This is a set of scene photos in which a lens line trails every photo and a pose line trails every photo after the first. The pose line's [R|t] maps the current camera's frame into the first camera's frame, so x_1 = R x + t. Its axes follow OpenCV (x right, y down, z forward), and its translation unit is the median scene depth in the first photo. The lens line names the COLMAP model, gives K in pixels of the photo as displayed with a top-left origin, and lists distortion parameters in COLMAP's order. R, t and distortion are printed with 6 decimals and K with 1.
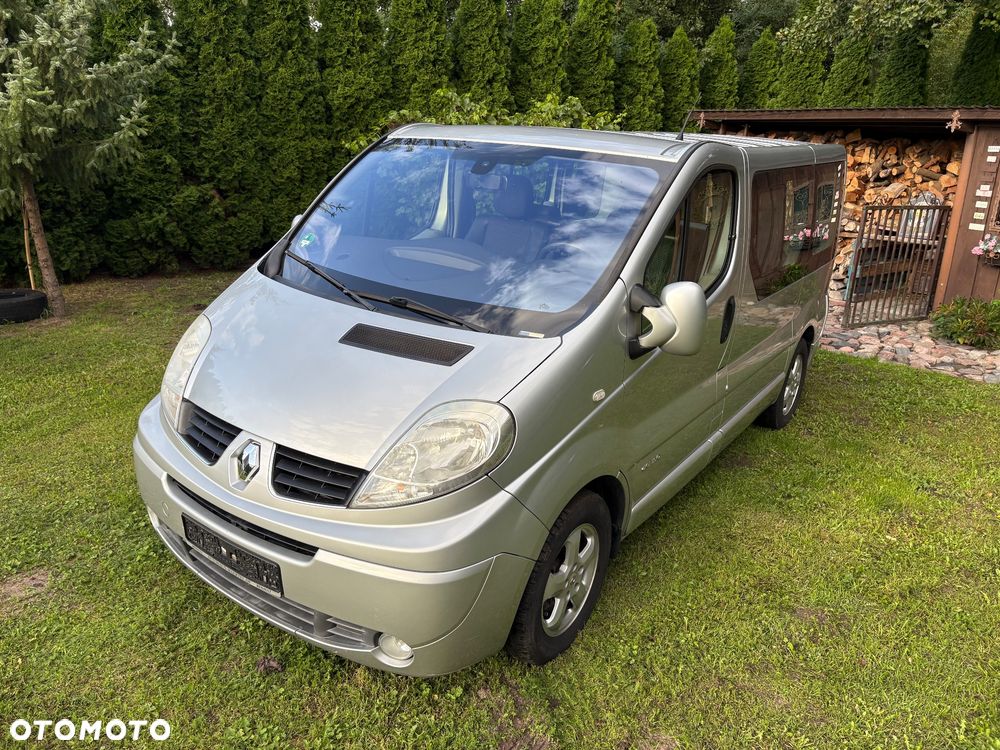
lens RADIAL K [[752.1, 0, 500.0], [0, 752.1, 375.0], [0, 0, 1]] dist [0.068868, -0.081349]
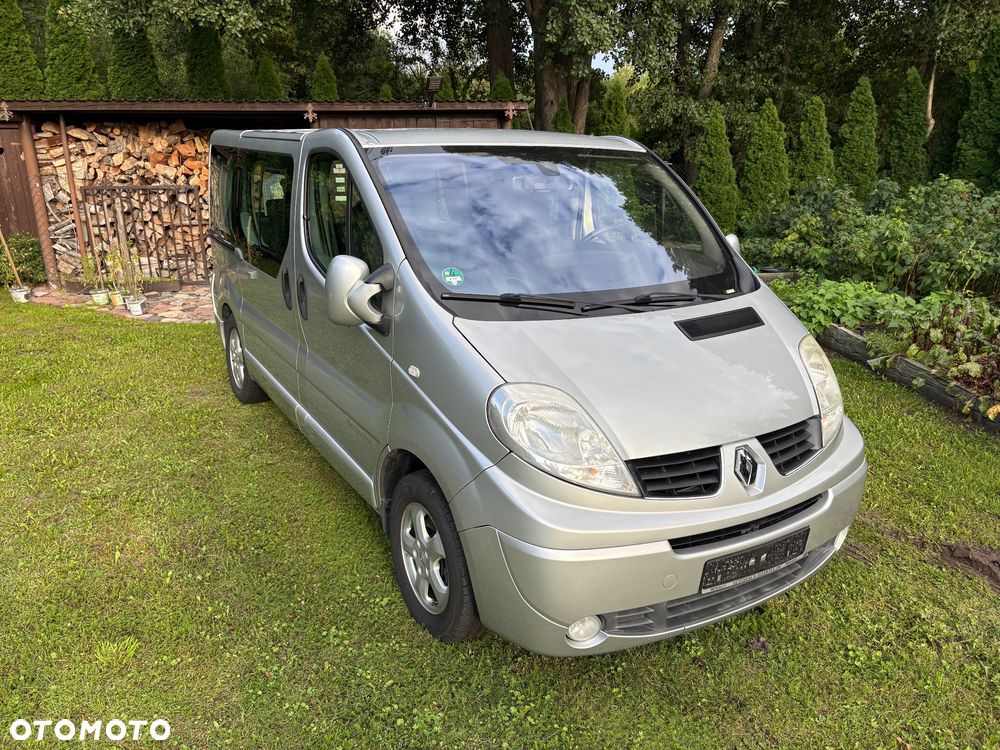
lens RADIAL K [[740.0, 0, 491.1], [0, 740.0, 380.6], [0, 0, 1]] dist [0.066511, -0.075325]
pose [[0.417103, -0.319993, 0.850664, -0.614034], [0.294640, 0.933029, 0.206506, -0.143603], [-0.859774, 0.164505, 0.483452, 0.375494]]
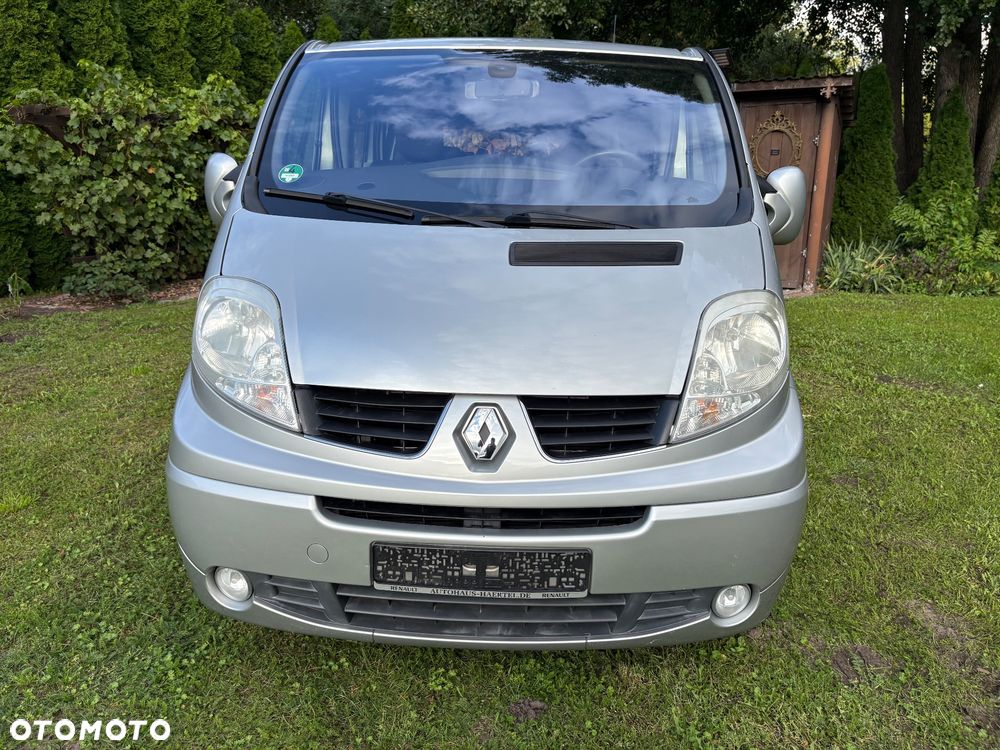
lens RADIAL K [[752.1, 0, 500.0], [0, 752.1, 375.0], [0, 0, 1]] dist [0.068868, -0.081349]
pose [[0.830722, -0.185478, 0.524880, -0.323509], [0.200238, 0.979314, 0.029146, 0.020555], [-0.519428, 0.080889, 0.850677, 0.183881]]
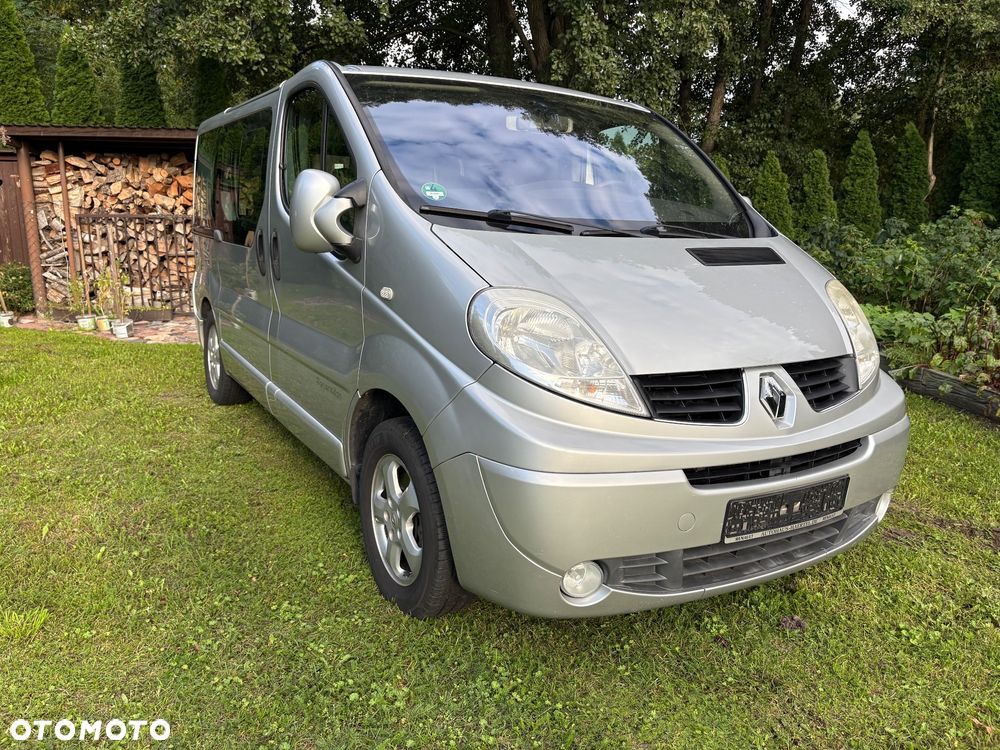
lens RADIAL K [[741.3, 0, 500.0], [0, 741.3, 375.0], [0, 0, 1]] dist [0.067626, -0.078836]
pose [[0.416320, -0.225137, 0.880904, -0.574744], [0.285343, 0.952262, 0.108520, -0.043373], [-0.863283, 0.206181, 0.460687, 0.413597]]
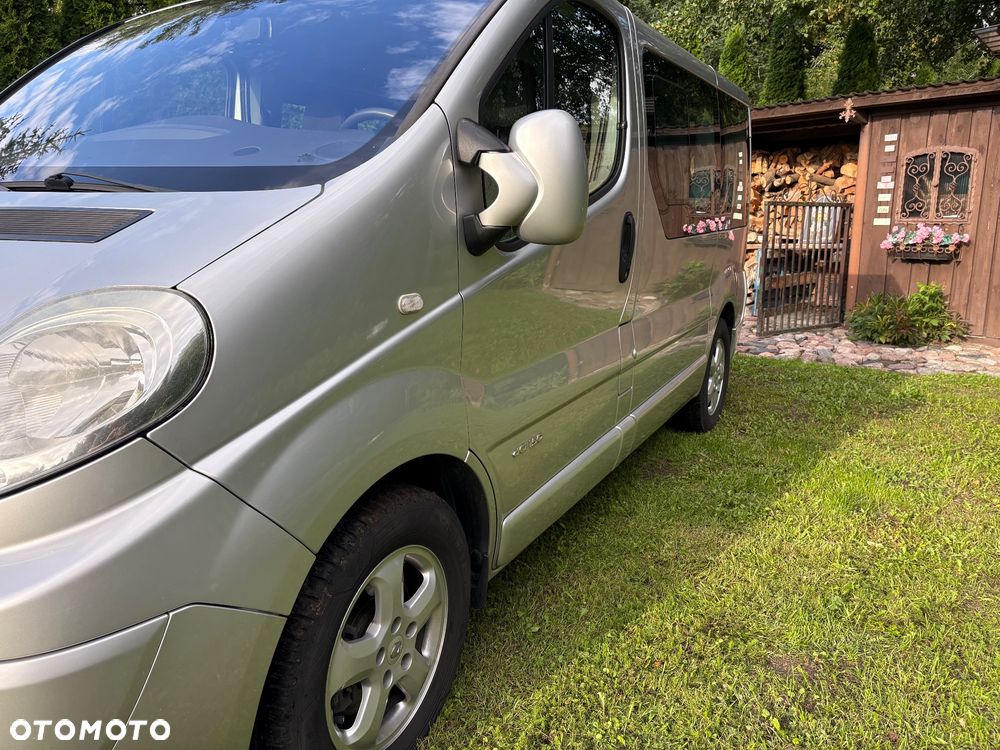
lens RADIAL K [[753.4, 0, 500.6], [0, 753.4, 380.6], [0, 0, 1]] dist [0.029207, -0.008815]
pose [[0.991343, -0.066333, 0.113305, 0.064308], [0.076317, 0.993353, -0.086177, 0.067108], [-0.106836, 0.094078, 0.989816, 0.220755]]
